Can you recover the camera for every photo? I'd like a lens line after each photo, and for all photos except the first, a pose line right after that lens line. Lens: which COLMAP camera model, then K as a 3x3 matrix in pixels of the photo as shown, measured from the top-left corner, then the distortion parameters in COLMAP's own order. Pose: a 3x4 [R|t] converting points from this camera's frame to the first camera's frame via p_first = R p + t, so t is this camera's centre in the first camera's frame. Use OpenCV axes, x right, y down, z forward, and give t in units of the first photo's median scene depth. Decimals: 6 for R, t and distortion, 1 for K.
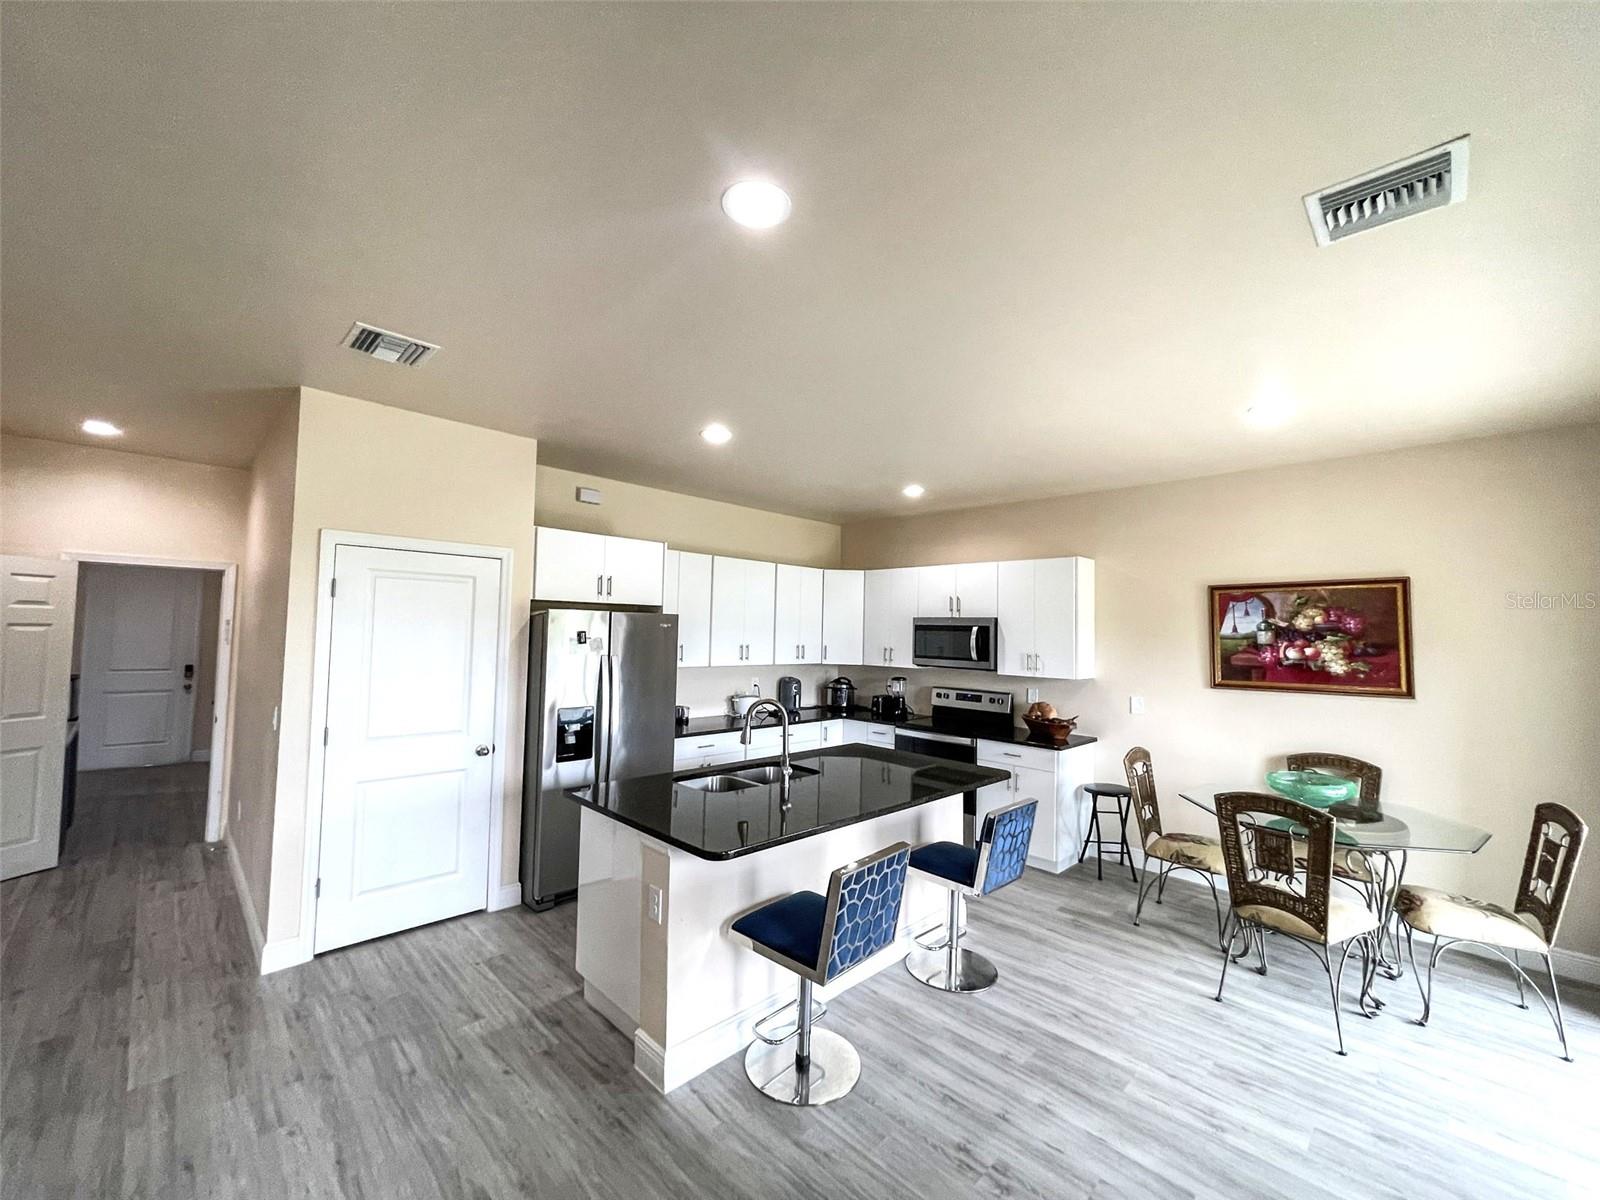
lens RADIAL K [[644.5, 0, 792.1], [0, 644.5, 605.4], [0, 0, 1]] dist [-0.002223, 0.001034]
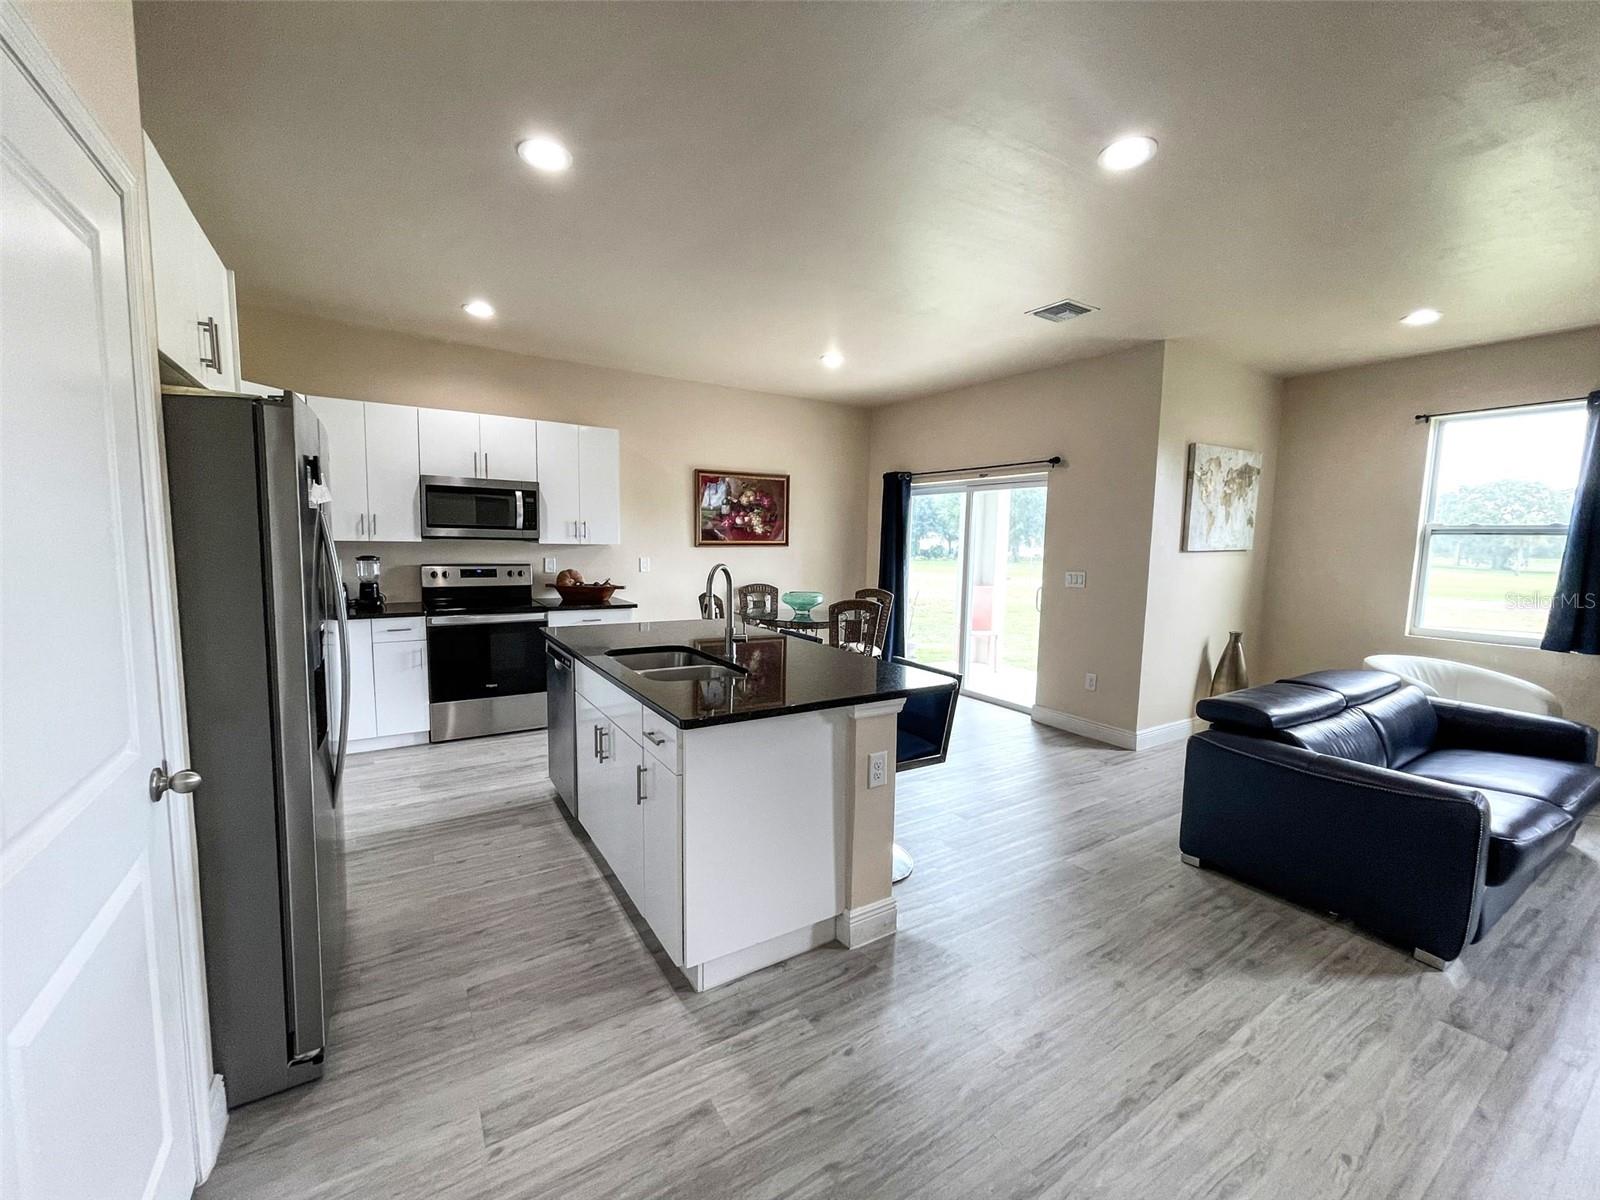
lens RADIAL K [[644.5, 0, 796.4], [0, 644.5, 602.4], [0, 0, 1]] dist [-0.002223, 0.001034]
pose [[0.210349, -0.115344, 0.970798, -0.660878], [-0.058141, 0.989782, 0.130197, 0.060432], [-0.975896, -0.083830, 0.201493, 0.554294]]
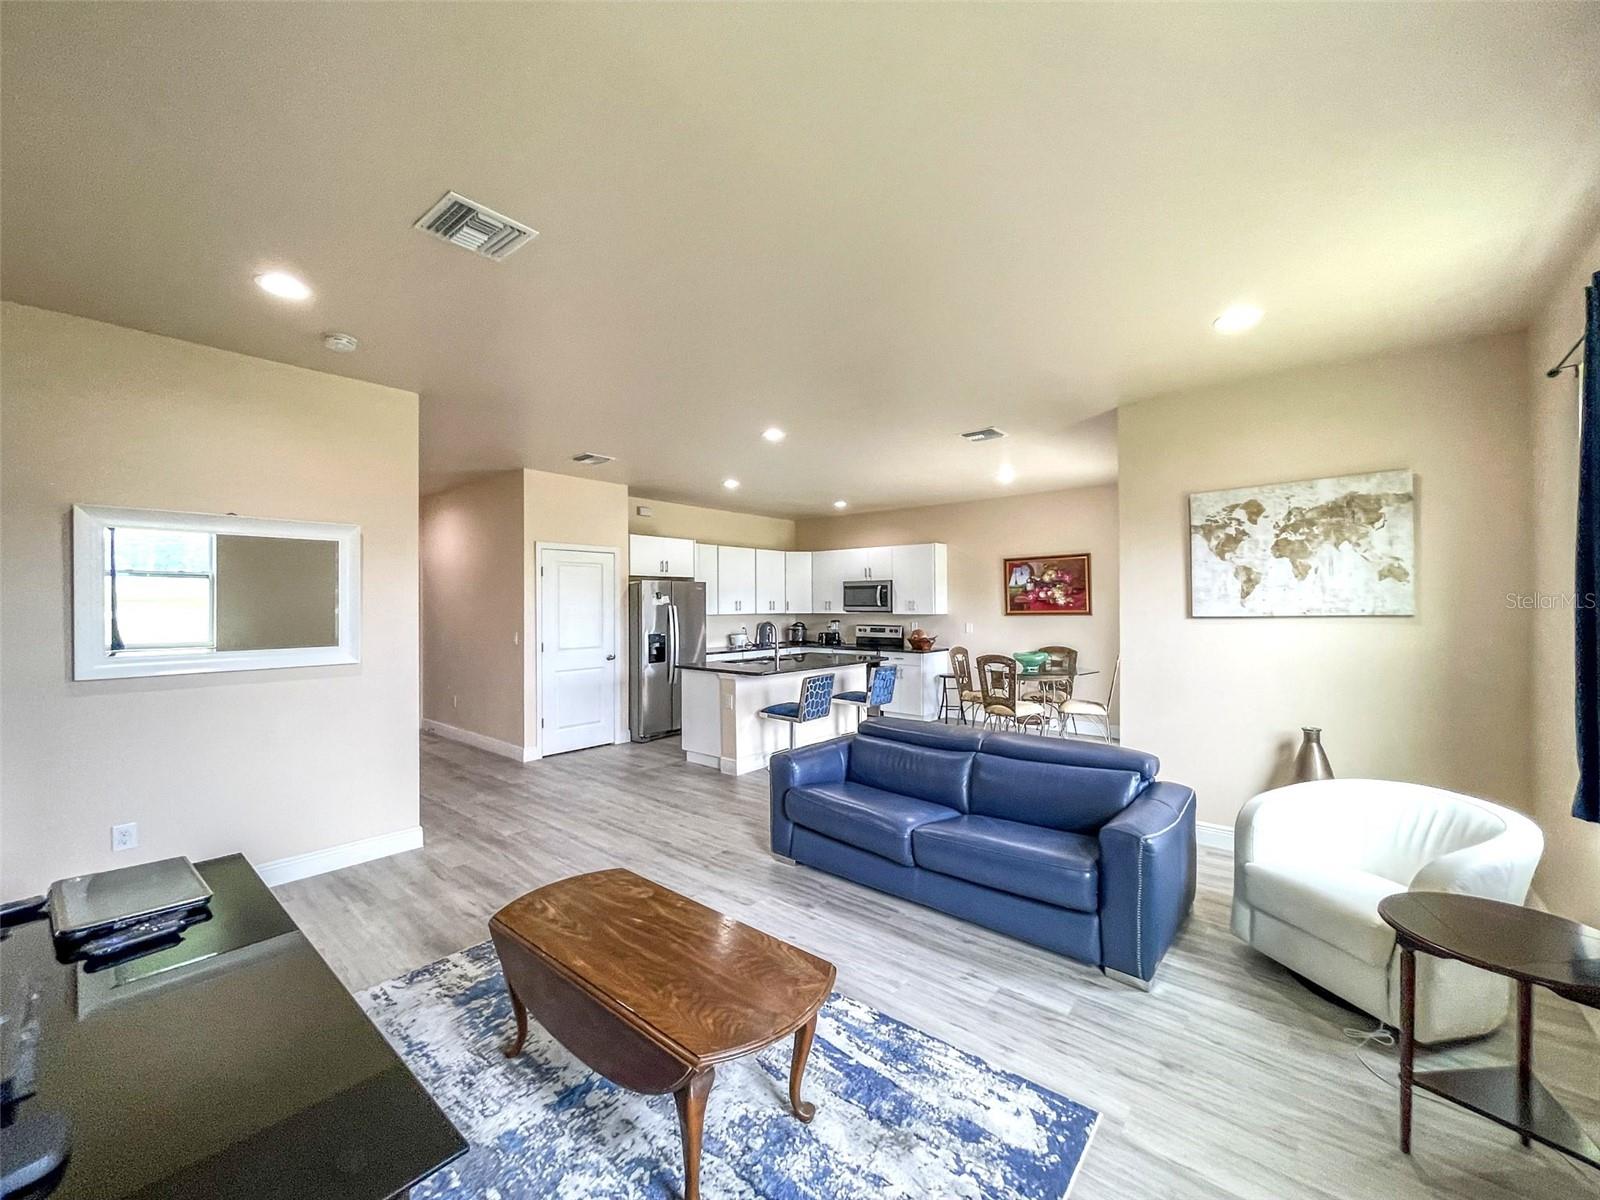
lens RADIAL K [[644.5, 0, 789.6], [0, 644.5, 605.0], [0, 0, 1]] dist [-0.002223, 0.001034]
pose [[0.996474, -0.027553, 0.079249, -0.097840], [0.023946, 0.998649, 0.046113, 0.000975], [-0.080412, -0.044052, 0.995788, -0.796010]]
